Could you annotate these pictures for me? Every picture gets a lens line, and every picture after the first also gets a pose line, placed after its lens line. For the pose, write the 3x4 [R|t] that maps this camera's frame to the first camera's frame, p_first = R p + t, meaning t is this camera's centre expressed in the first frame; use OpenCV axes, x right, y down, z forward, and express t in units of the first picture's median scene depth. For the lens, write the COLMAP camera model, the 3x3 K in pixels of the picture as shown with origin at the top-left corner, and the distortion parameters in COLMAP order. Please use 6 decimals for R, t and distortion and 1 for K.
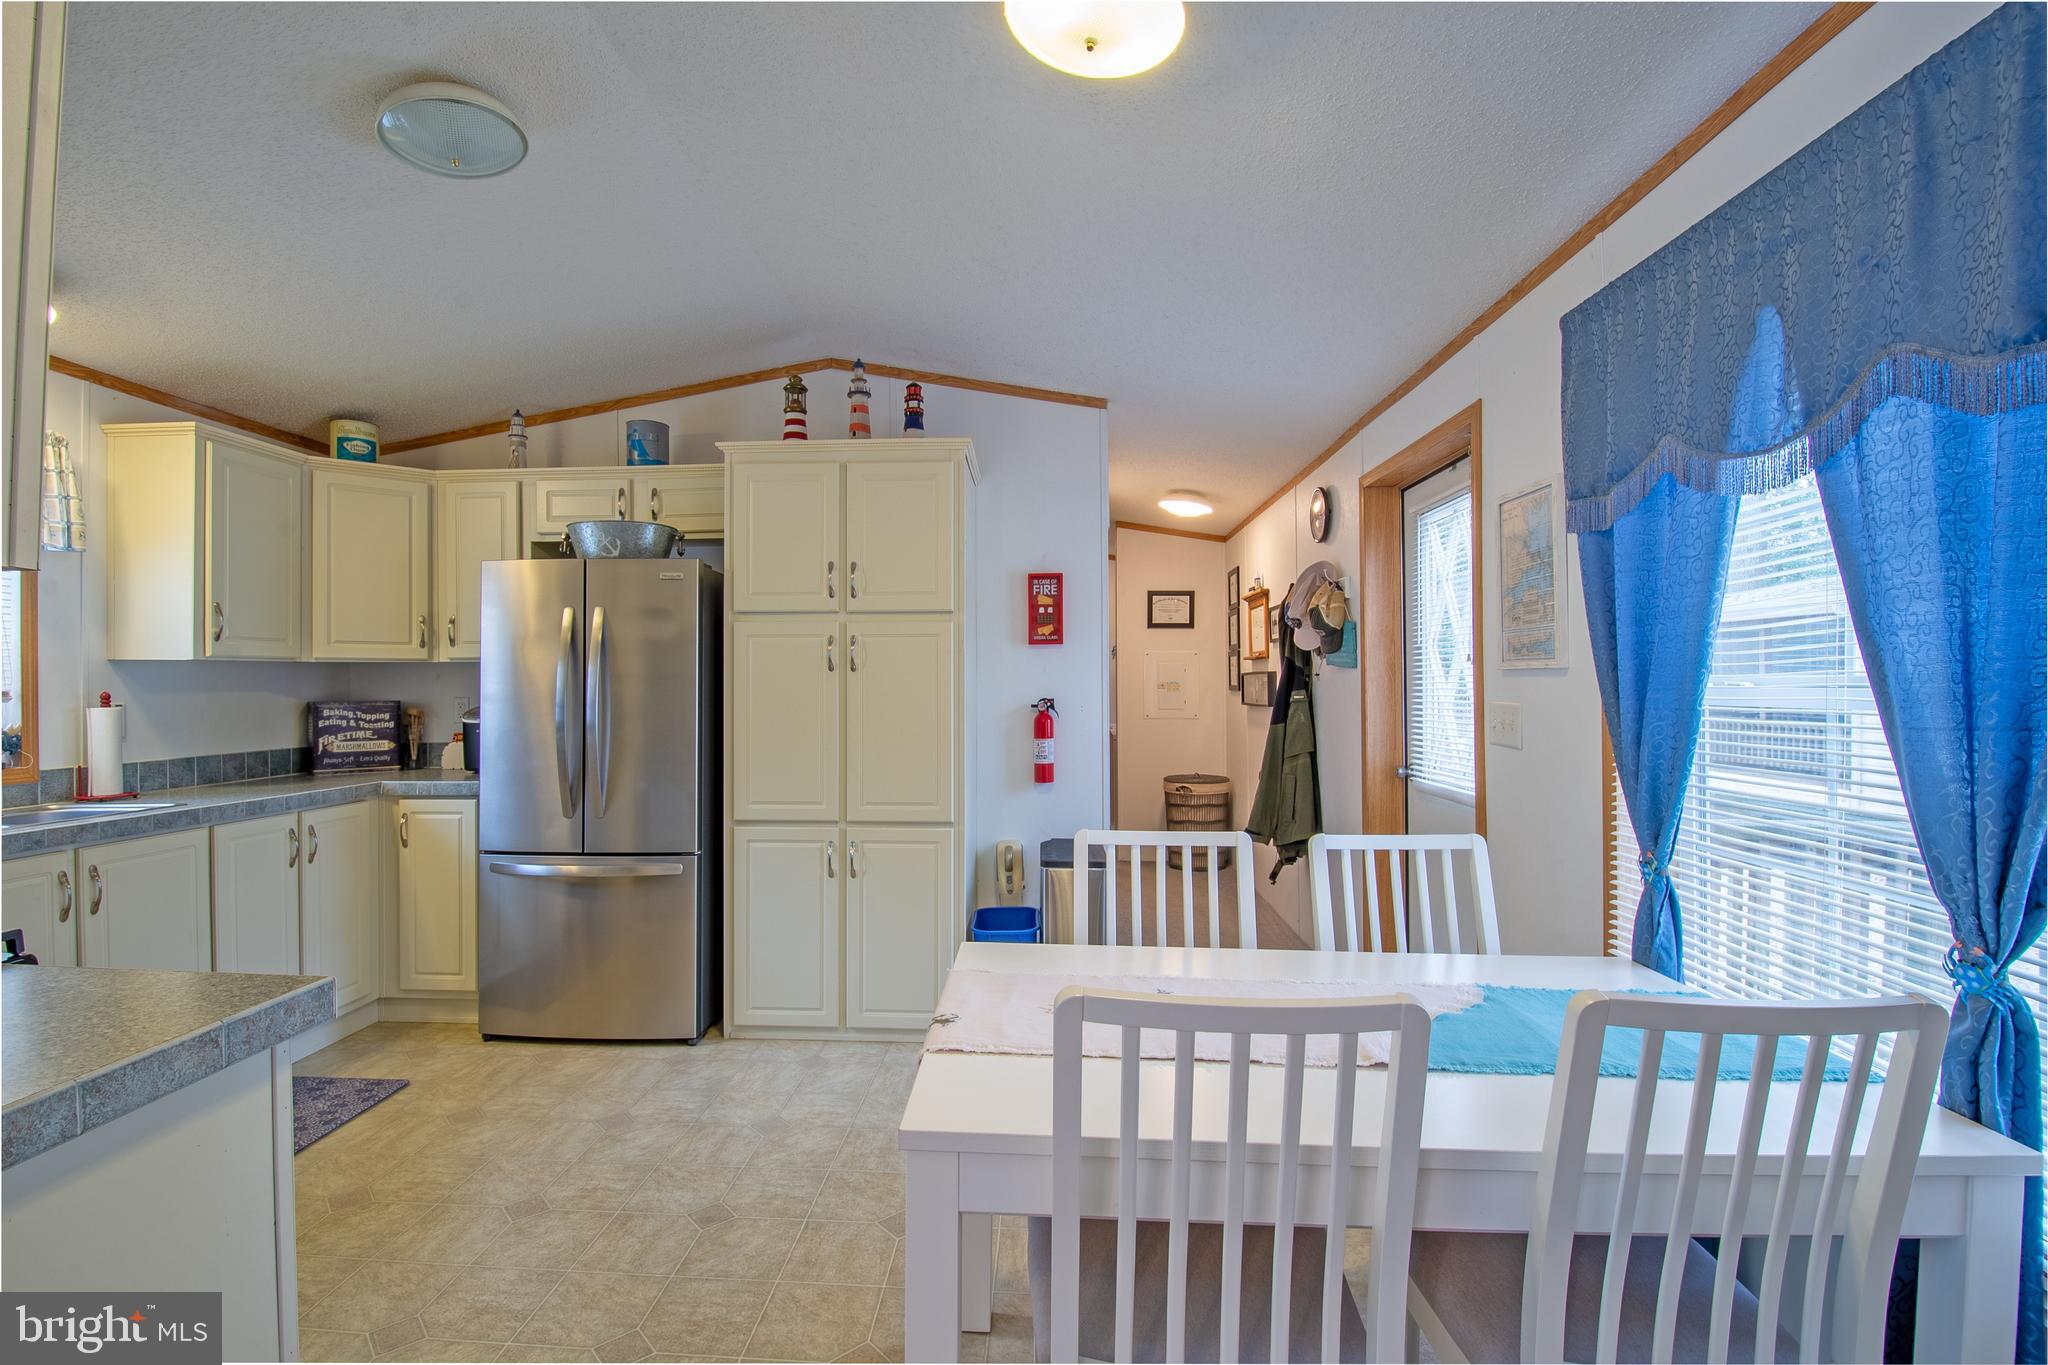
lens RADIAL K [[918.5, 0, 1017.9], [0, 918.5, 687.5], [0, 0, 1]] dist [0.001127, 0.000060]
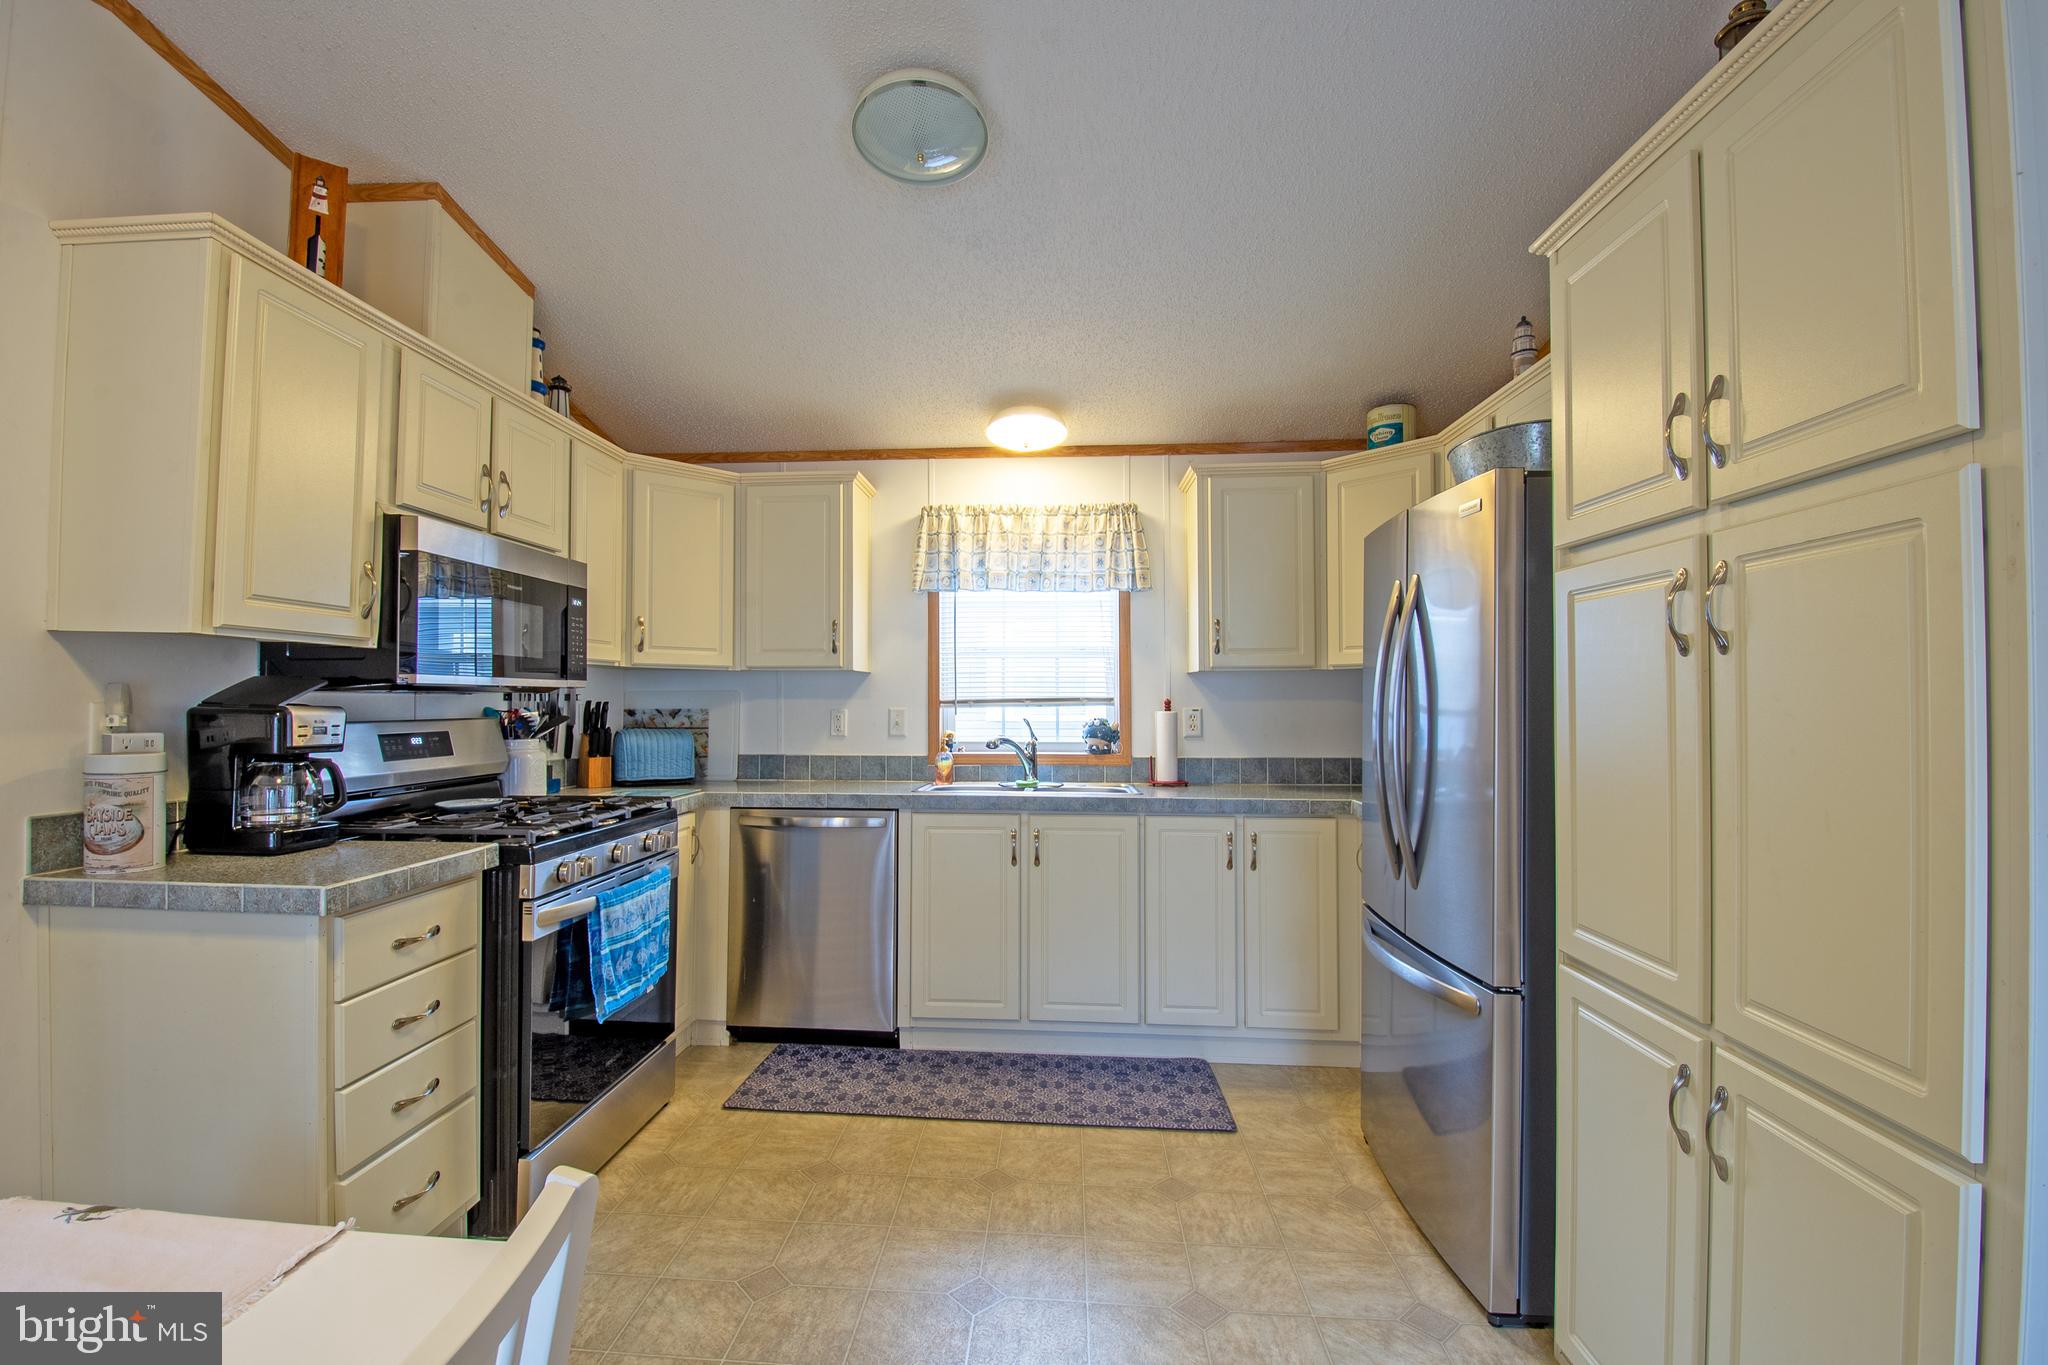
lens RADIAL K [[921.3, 0, 1011.8], [0, 921.3, 682.2], [0, 0, 1]] dist [-0.004030, -0.000550]
pose [[-0.038183, -0.016105, -0.999141, 0.247758], [-0.000627, 0.999870, -0.016093, 0.001874], [0.999271, 0.000012, -0.038188, 0.780216]]
